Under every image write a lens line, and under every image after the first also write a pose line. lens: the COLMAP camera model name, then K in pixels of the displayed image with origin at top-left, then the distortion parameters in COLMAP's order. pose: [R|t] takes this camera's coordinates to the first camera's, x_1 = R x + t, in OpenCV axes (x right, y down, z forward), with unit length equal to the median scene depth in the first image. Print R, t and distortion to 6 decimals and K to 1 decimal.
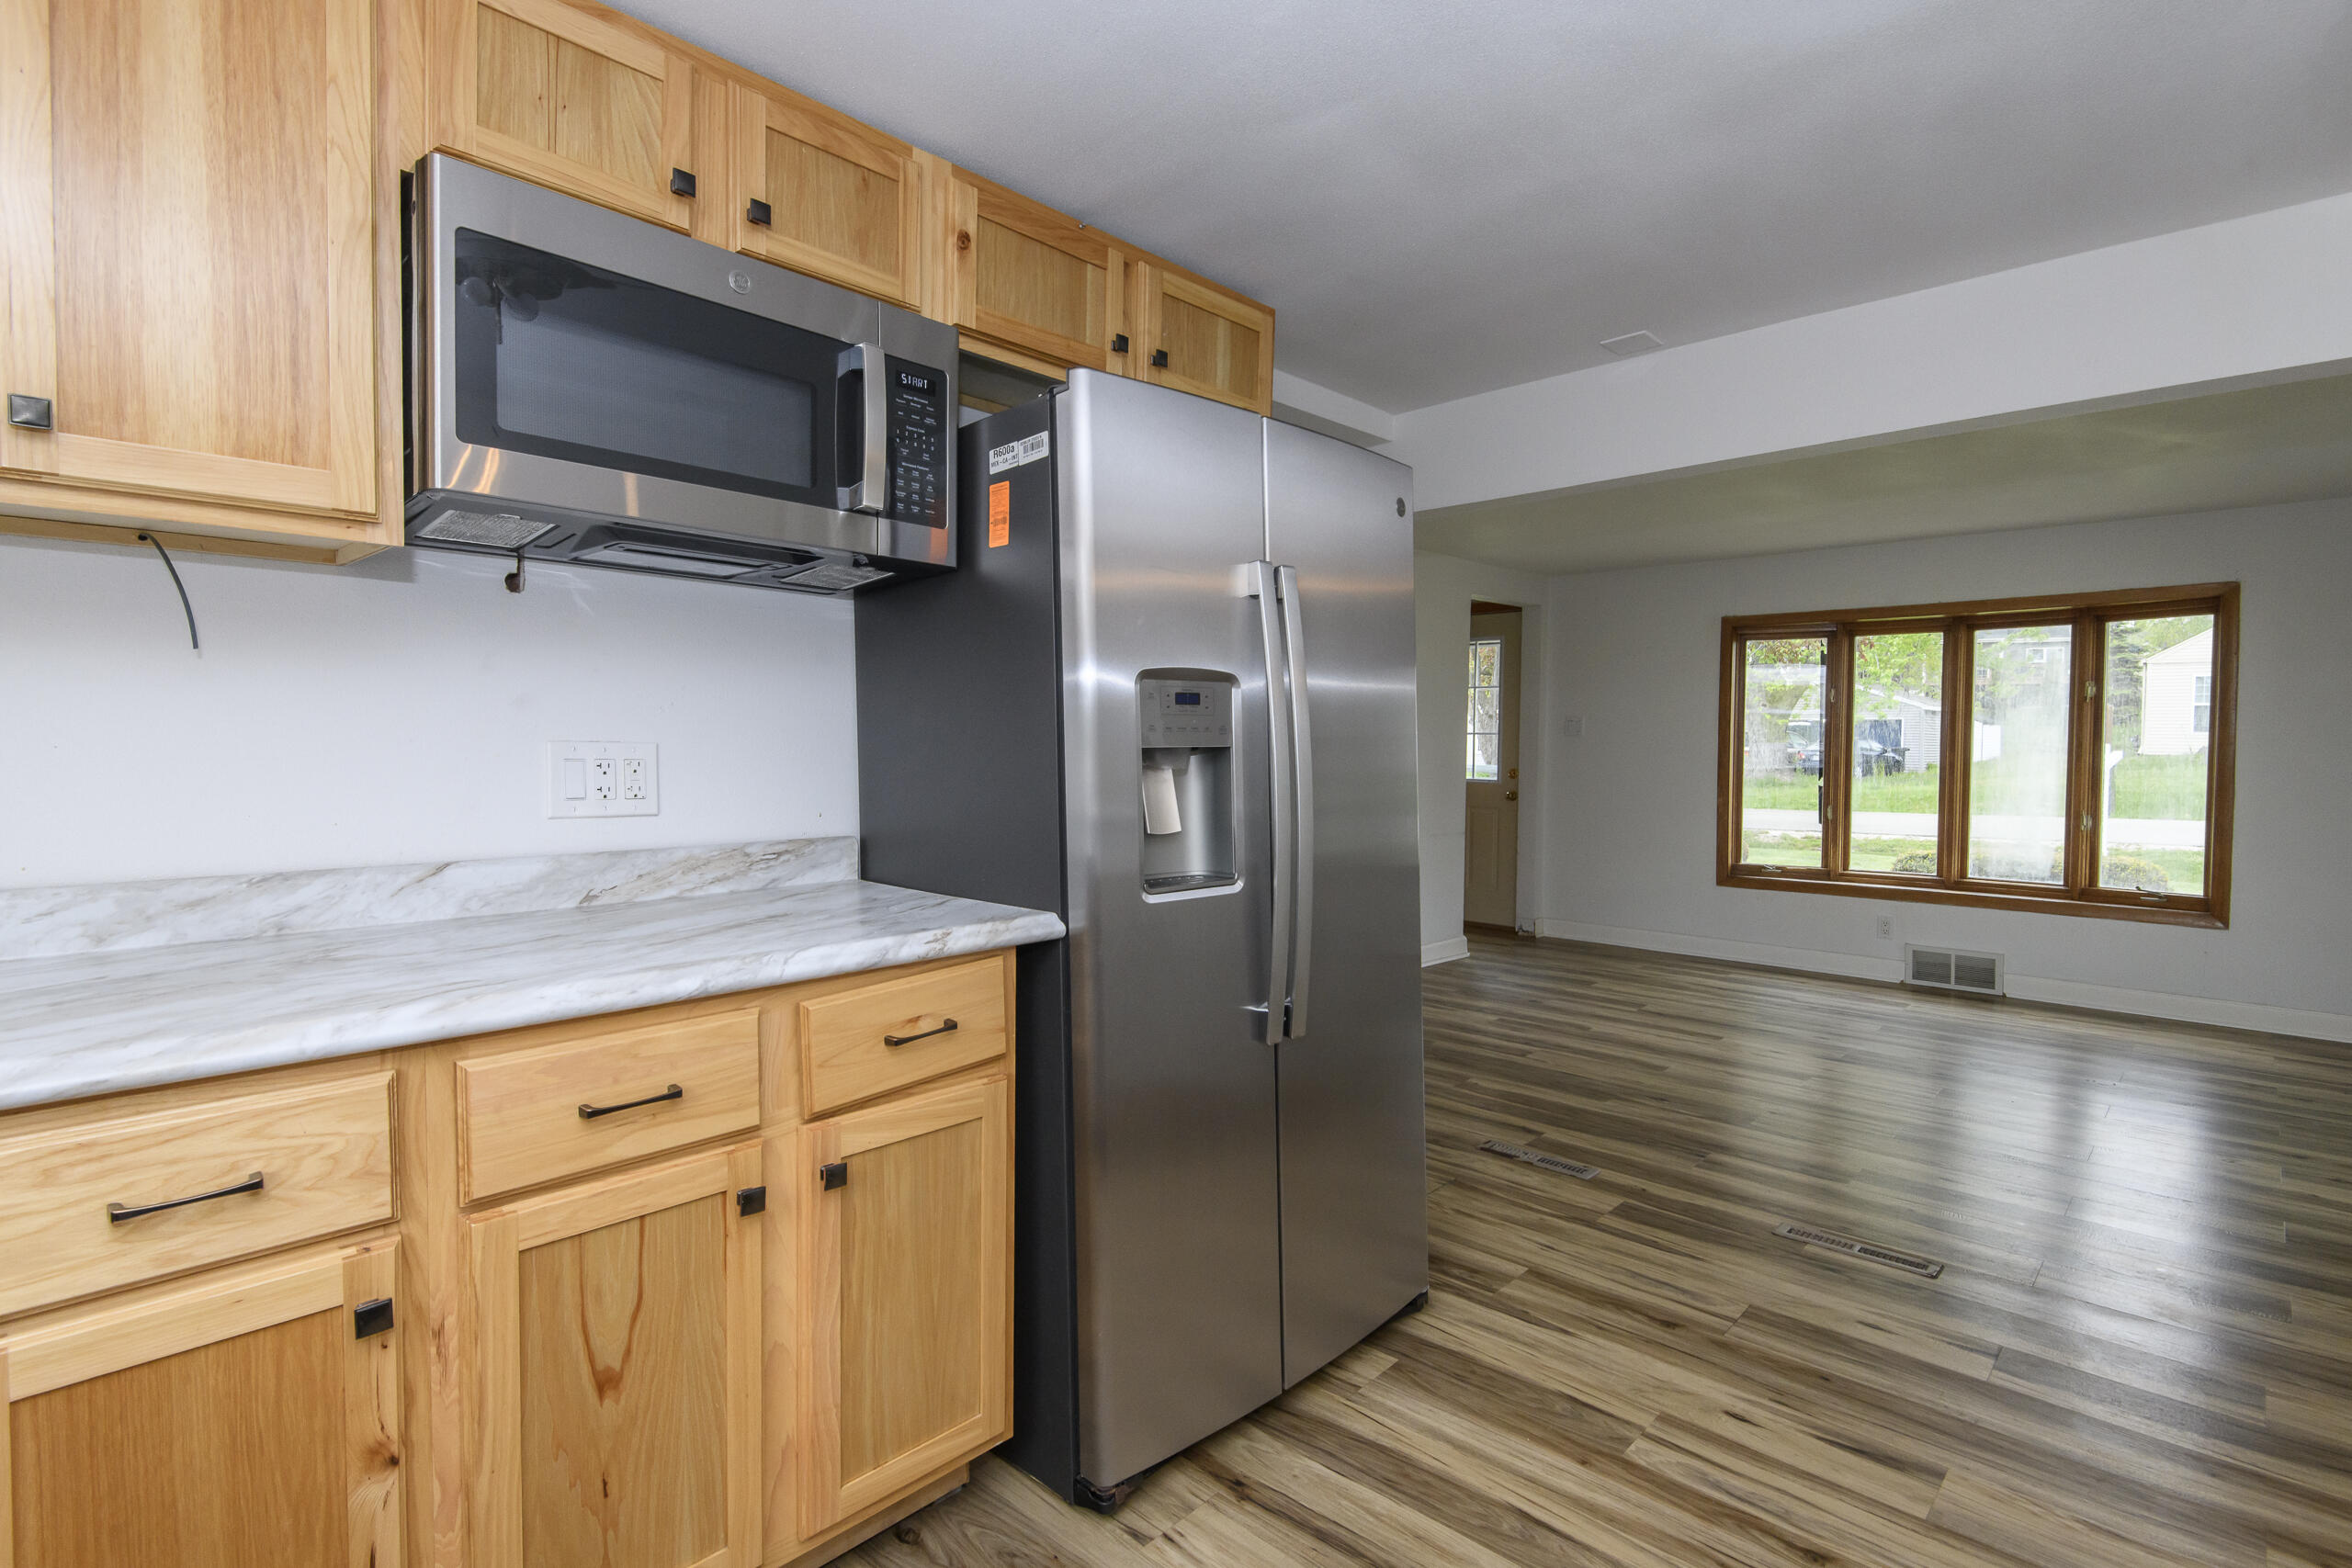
lens RADIAL K [[1128.5, 0, 1181.9], [0, 1128.5, 777.7], [0, 0, 1]] dist [-0.003163, -0.002015]
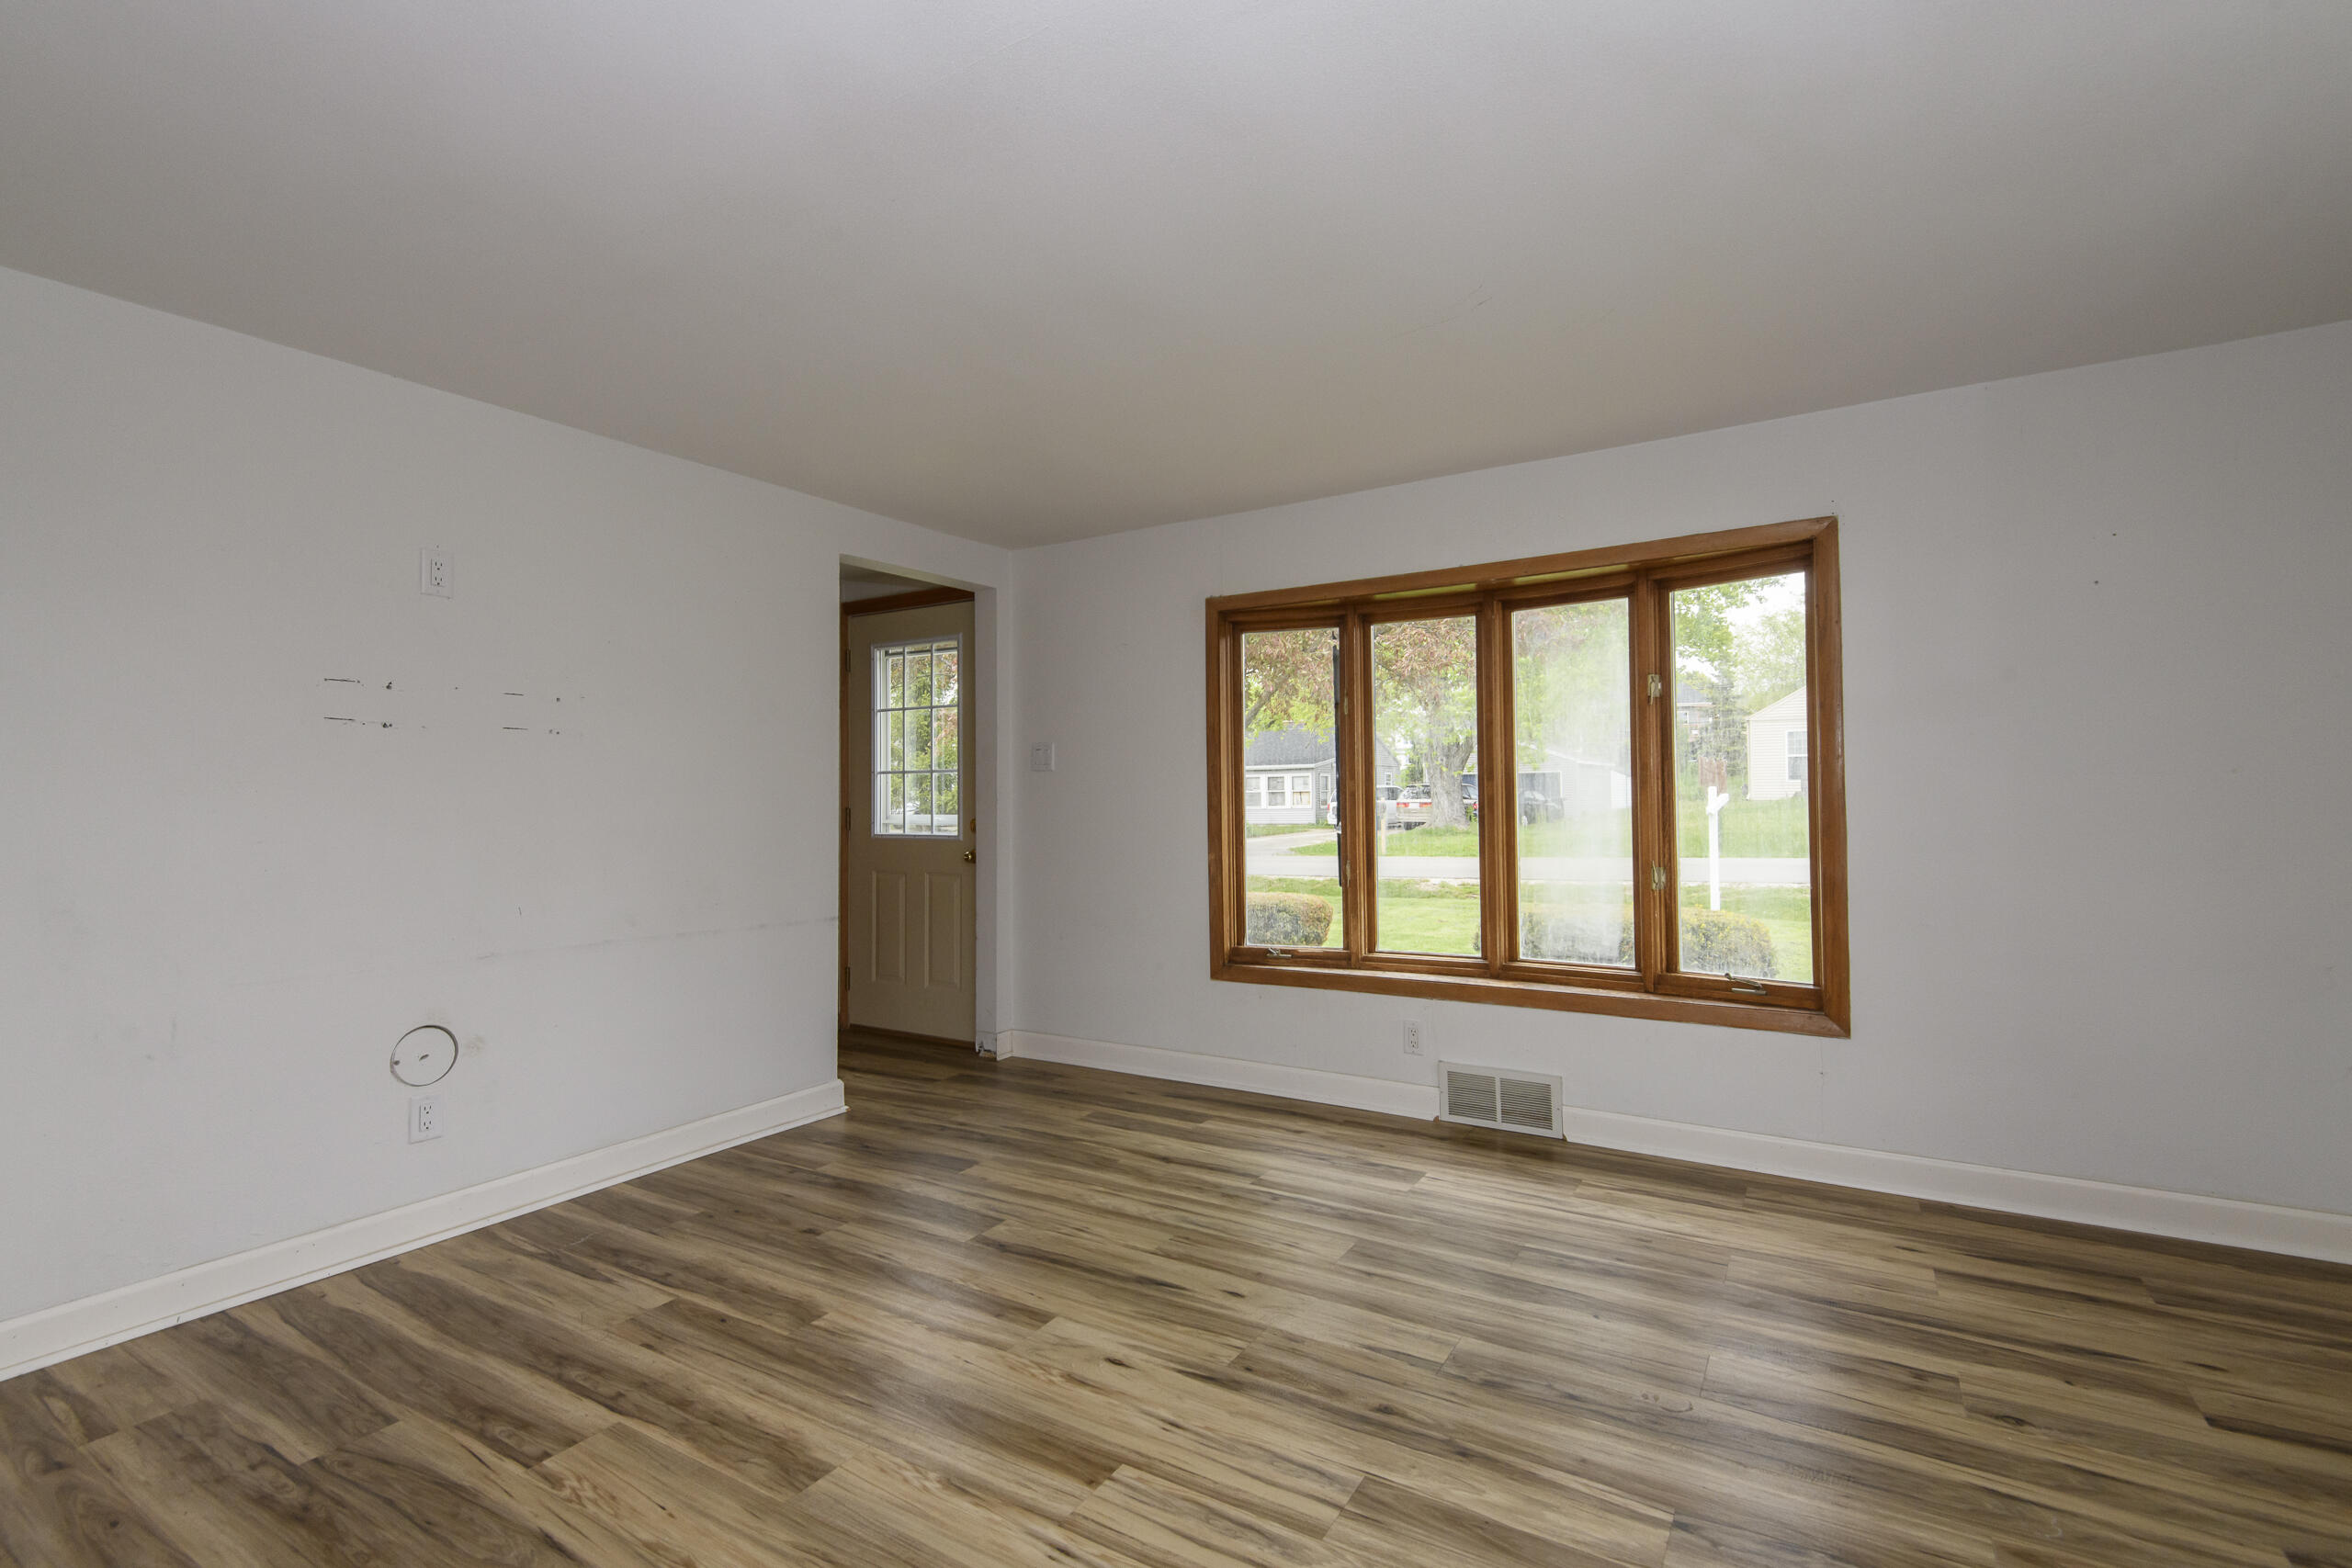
lens RADIAL K [[1074.1, 0, 1178.0], [0, 1074.1, 786.2], [0, 0, 1]] dist [0.025159, -0.012400]
pose [[0.974480, -0.011734, 0.224166, 0.345950], [0.022197, 0.998775, -0.044215, 0.005415], [-0.223373, 0.048063, 0.973547, 0.392908]]
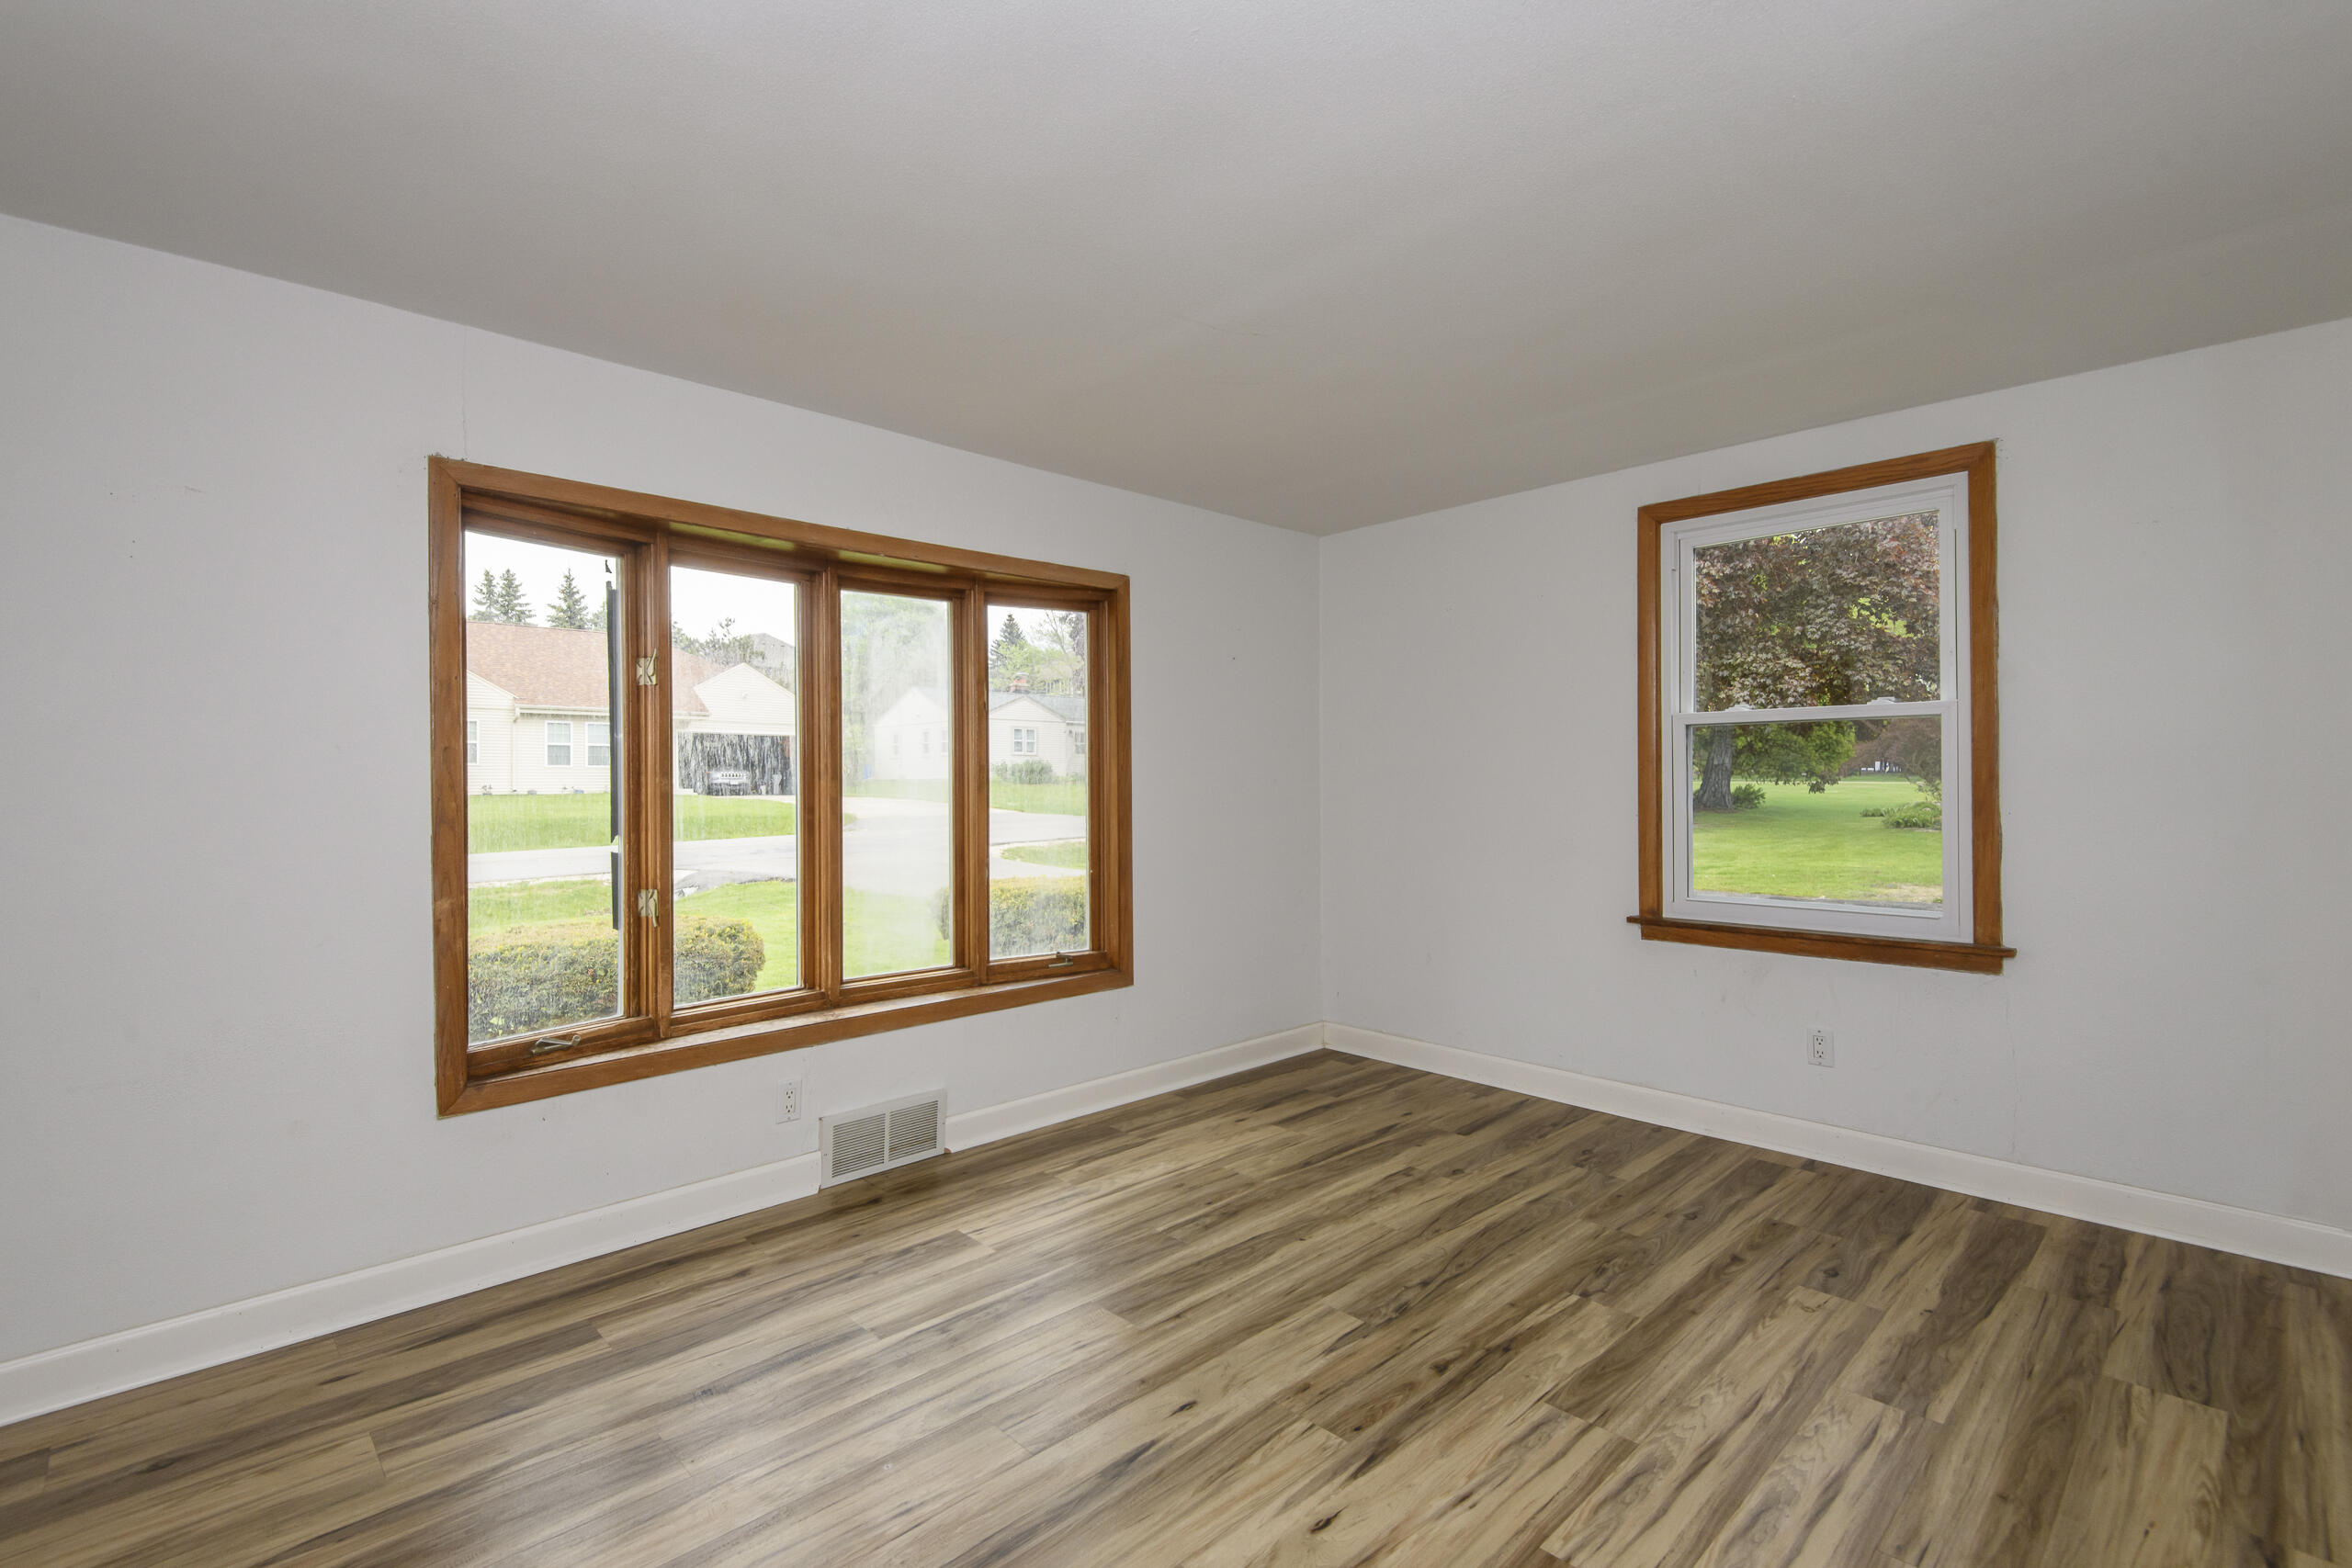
lens RADIAL K [[1074.1, 0, 1175.9], [0, 1074.1, 783.9], [0, 0, 1]] dist [0.025159, -0.012400]
pose [[0.018811, -0.010838, 0.999764, 0.103882], [0.038114, 0.999222, 0.010115, -0.020545], [-0.999096, 0.037914, 0.019210, 0.811033]]
